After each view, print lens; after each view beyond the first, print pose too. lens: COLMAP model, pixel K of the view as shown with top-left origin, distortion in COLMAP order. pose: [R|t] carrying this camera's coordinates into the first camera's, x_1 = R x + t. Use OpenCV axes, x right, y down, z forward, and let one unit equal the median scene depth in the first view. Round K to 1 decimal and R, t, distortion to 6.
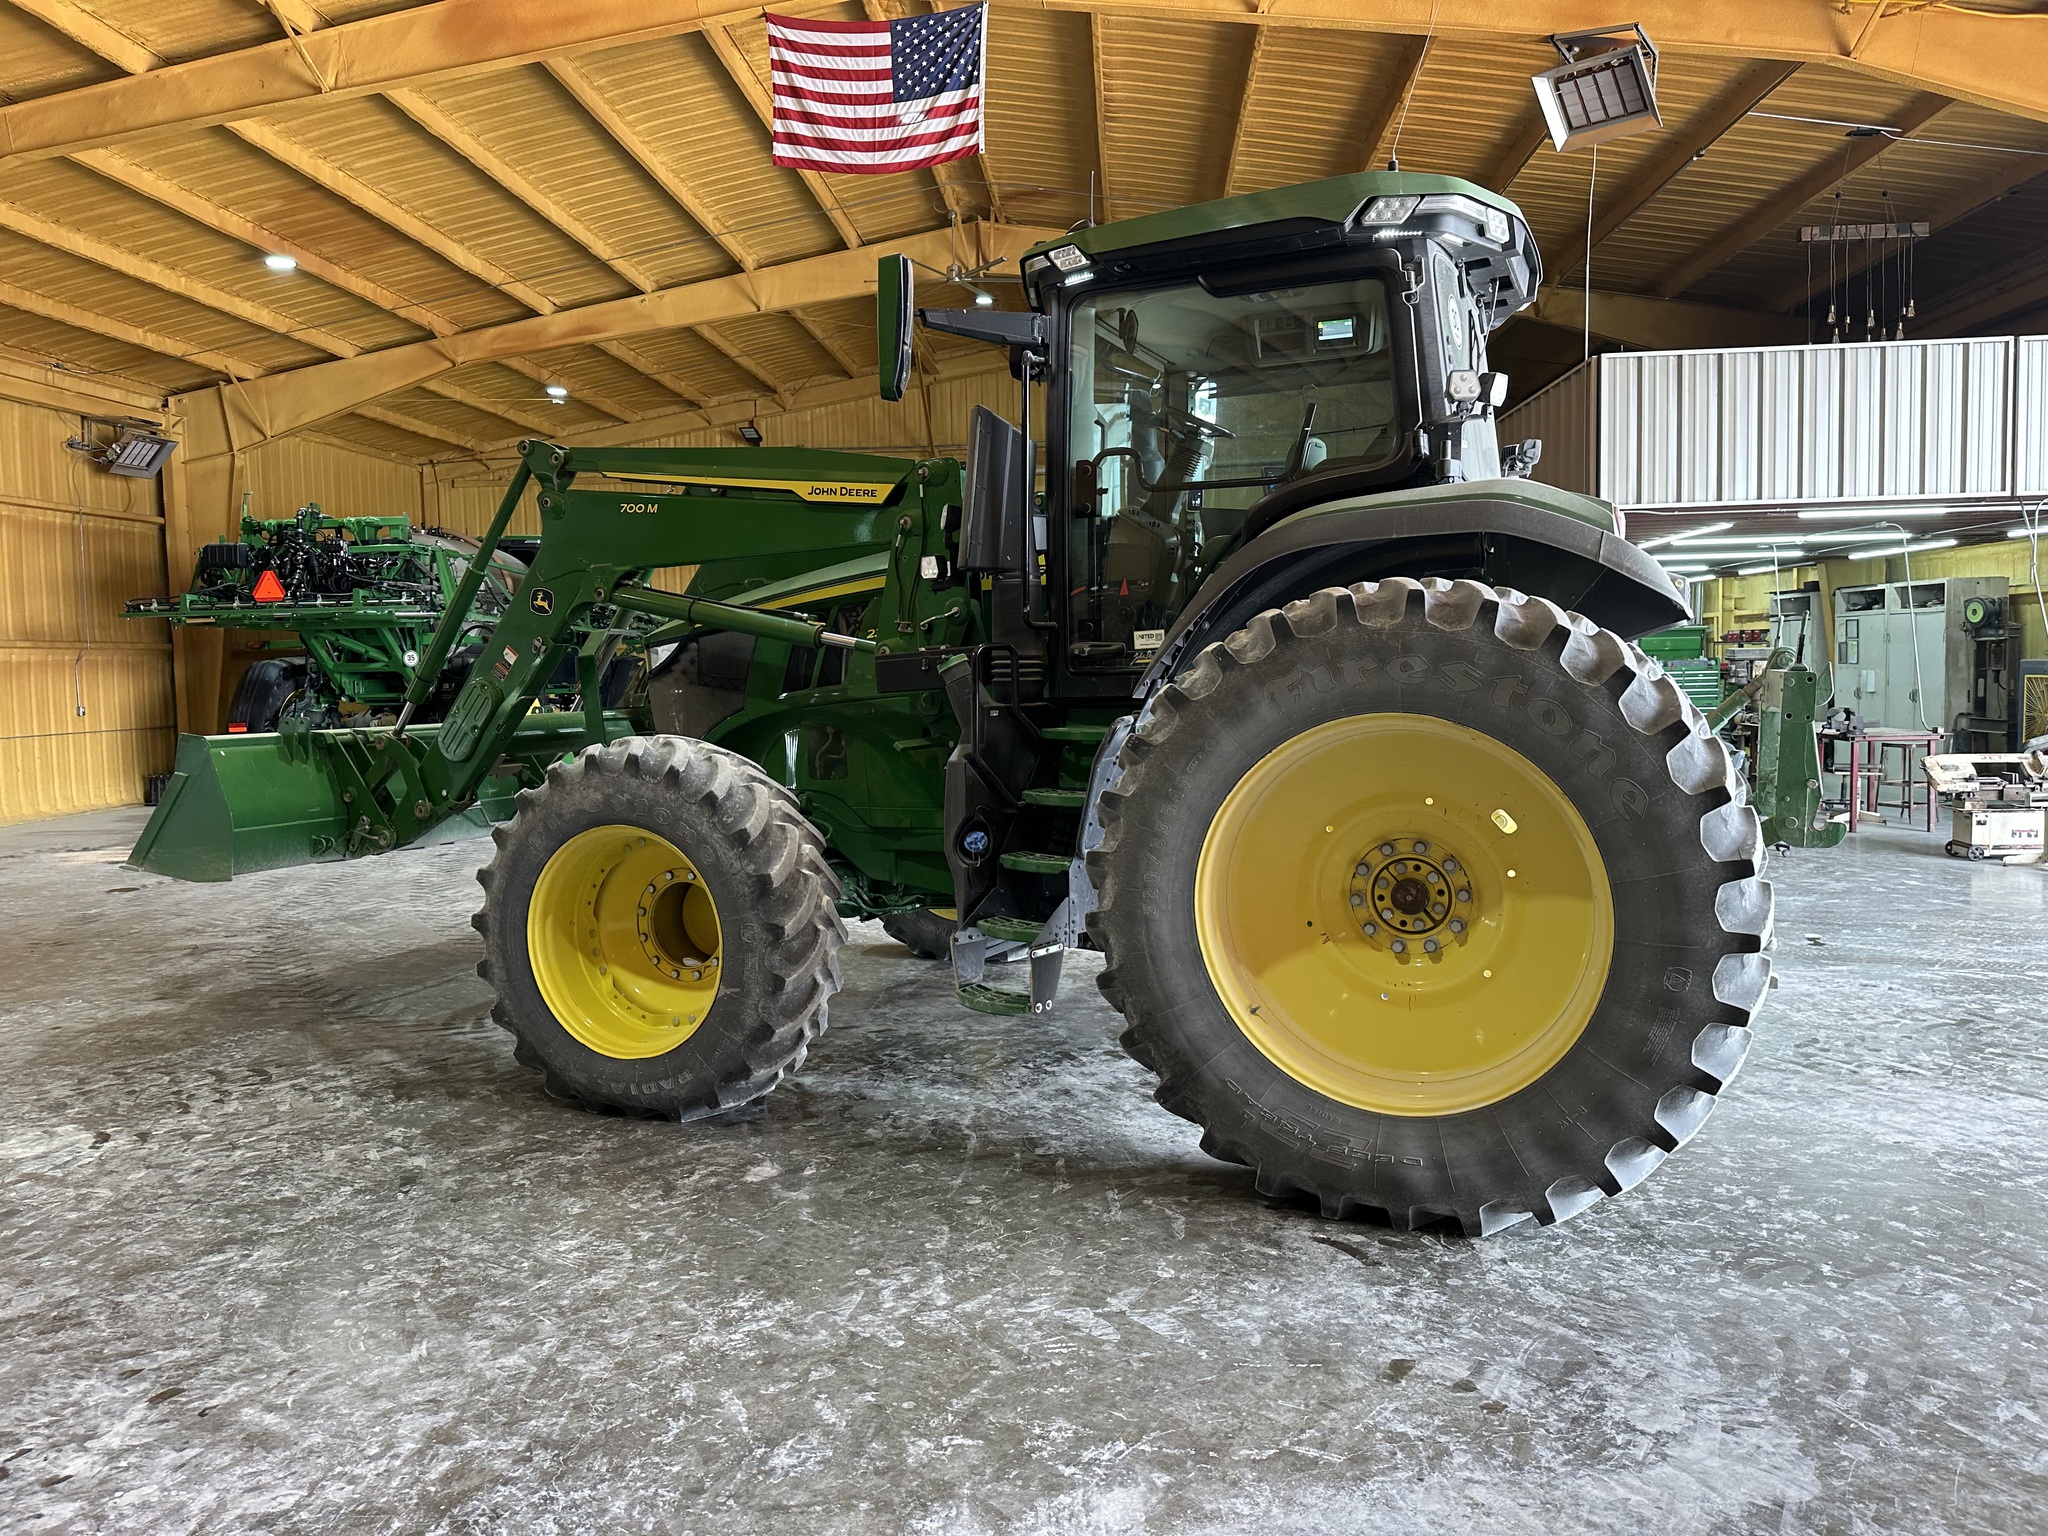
lens RADIAL K [[1439.1, 0, 1017.4], [0, 1439.1, 754.7], [0, 0, 1]] dist [0.023076, -0.031198]
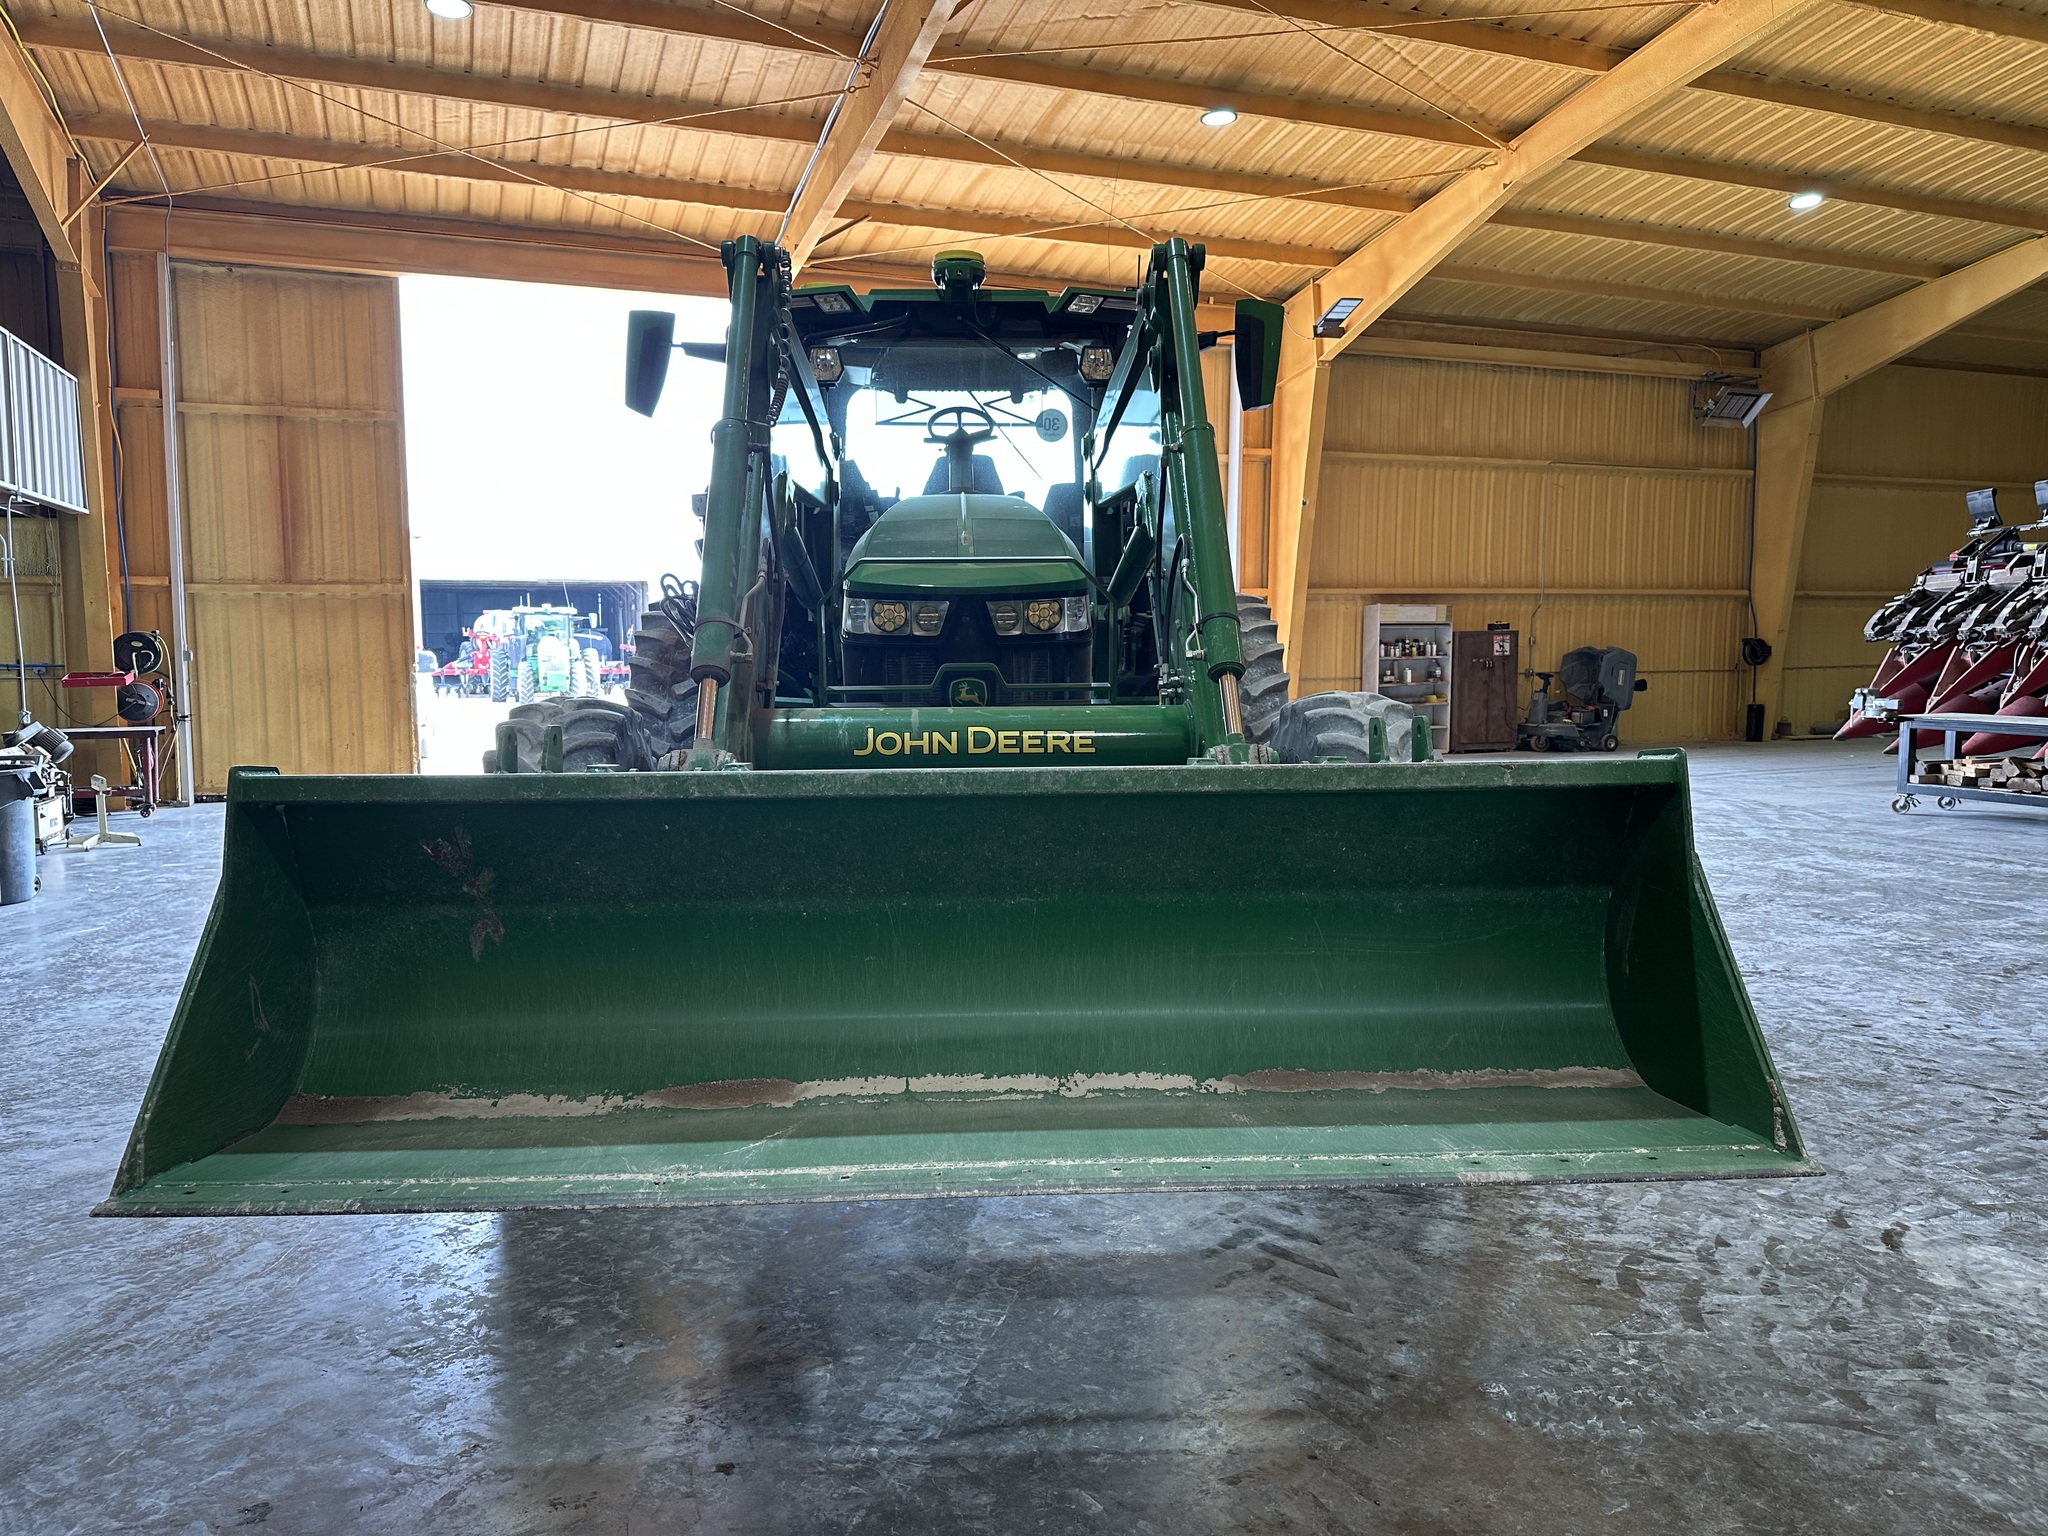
lens RADIAL K [[1441.9, 0, 1020.2], [0, 1441.9, 759.1], [0, 0, 1]] dist [0.020263, -0.029439]
pose [[-0.443123, -0.053271, 0.894876, -1.228271], [0.070736, 0.993043, 0.094141, -0.089782], [-0.893666, 0.105016, -0.436272, 1.920064]]
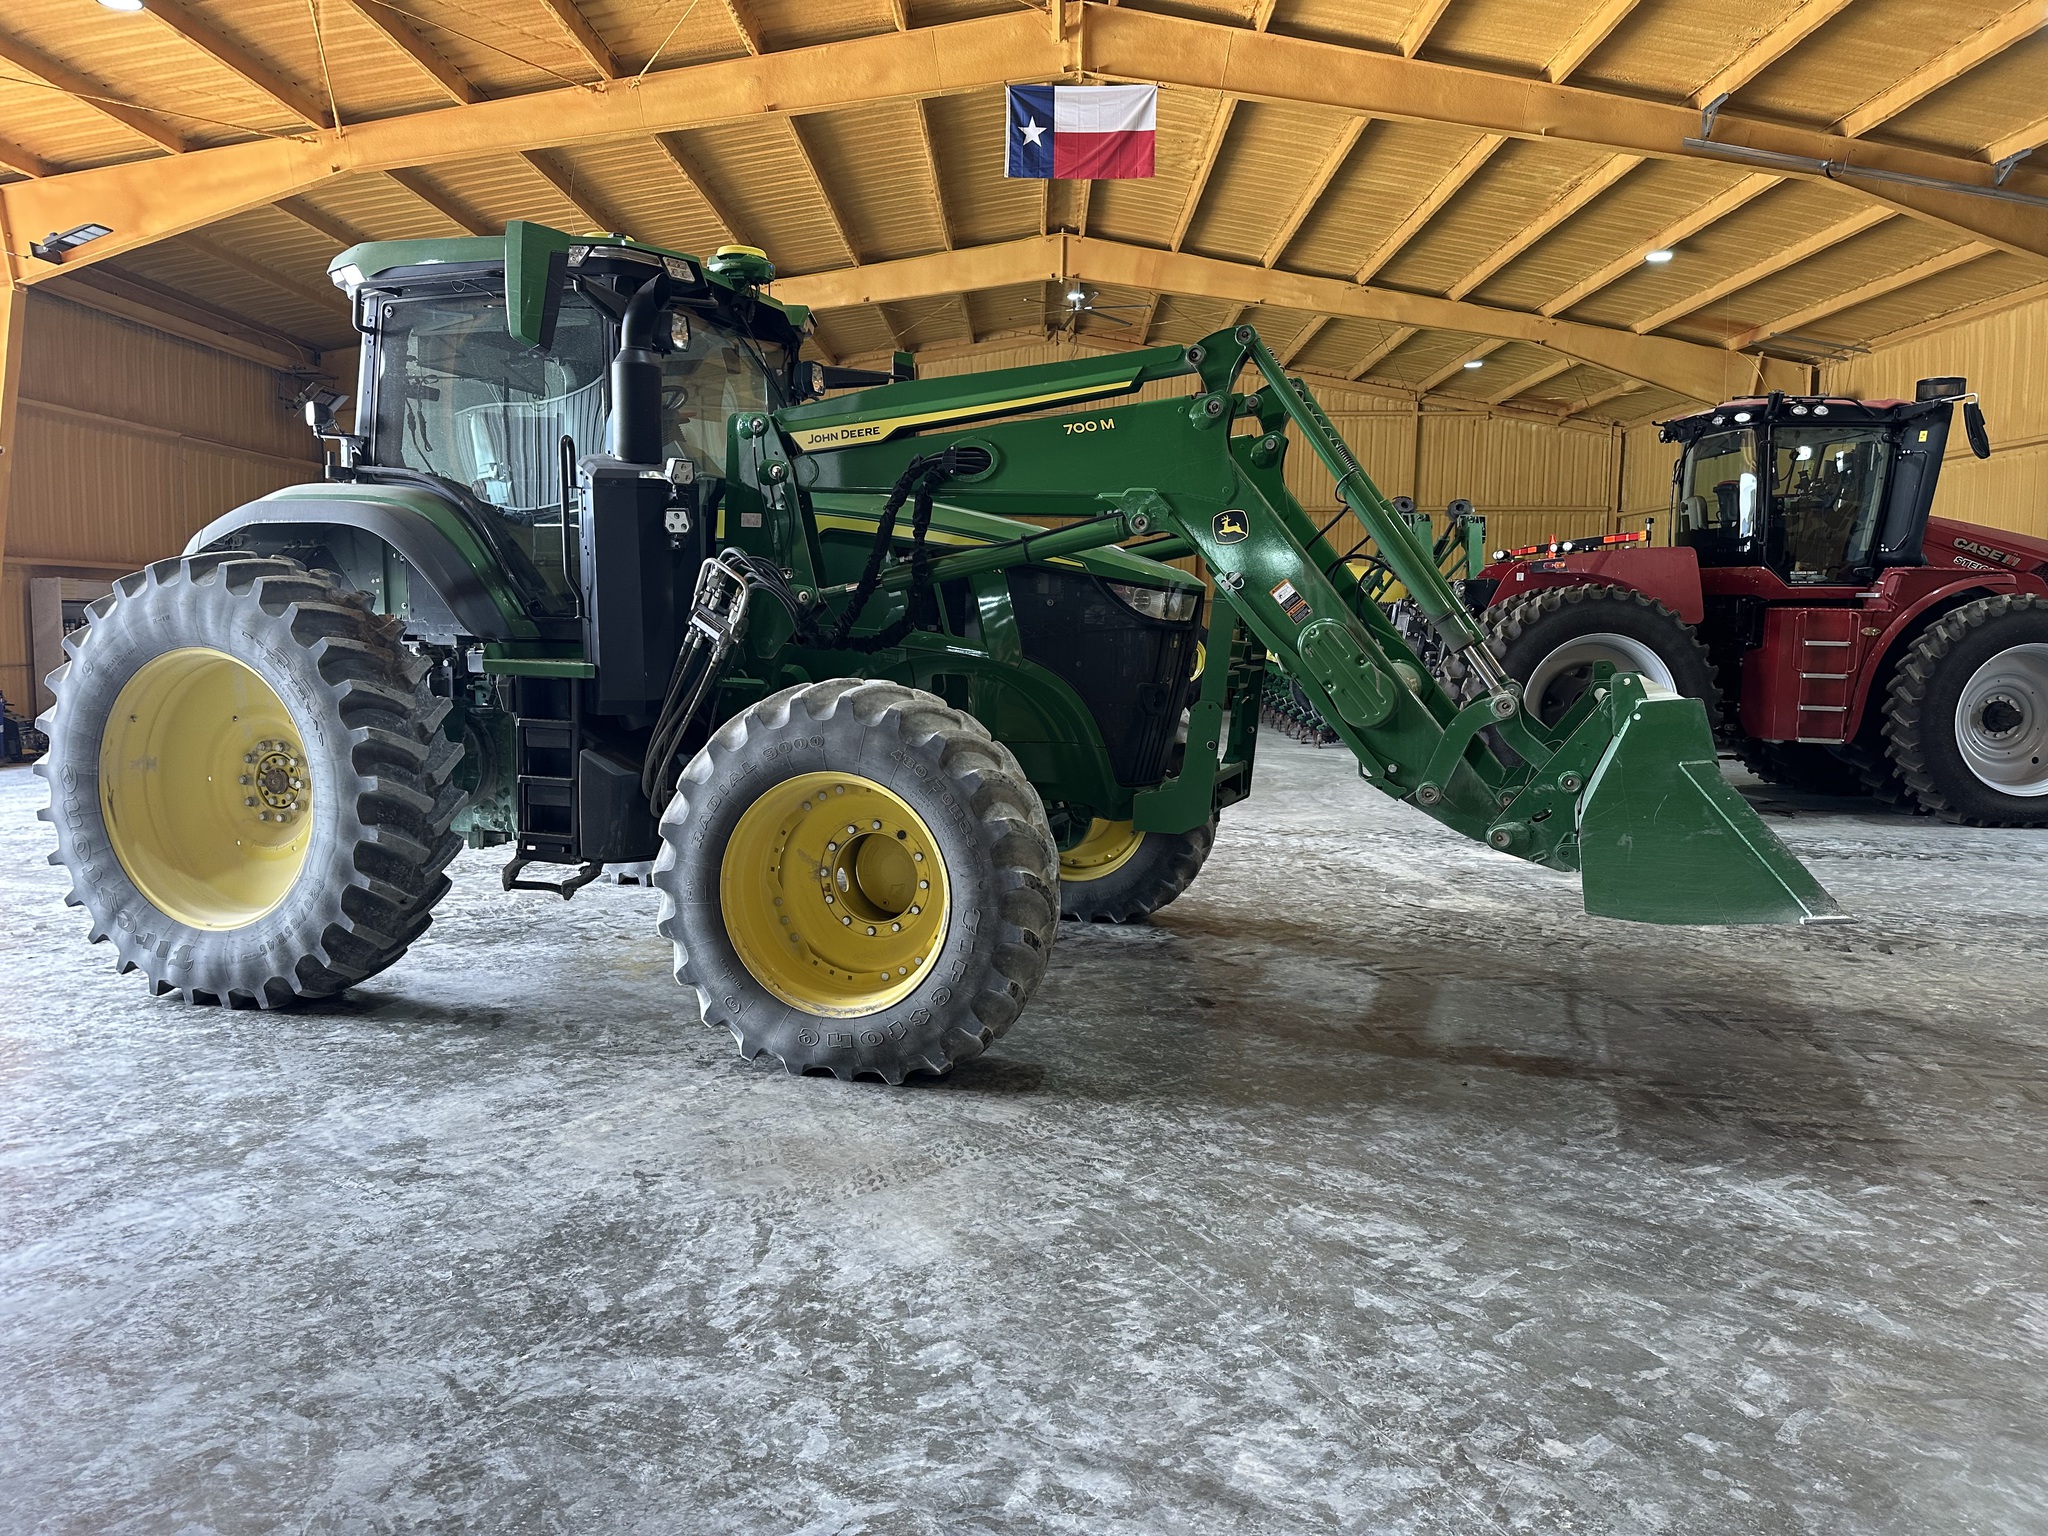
lens RADIAL K [[1439.1, 0, 1017.4], [0, 1439.1, 754.7], [0, 0, 1]] dist [0.023076, -0.031198]
pose [[-0.997512, 0.018612, -0.067990, -0.102440], [0.007960, 0.988087, 0.153691, -0.166064], [0.070040, 0.152767, -0.985777, 2.834916]]
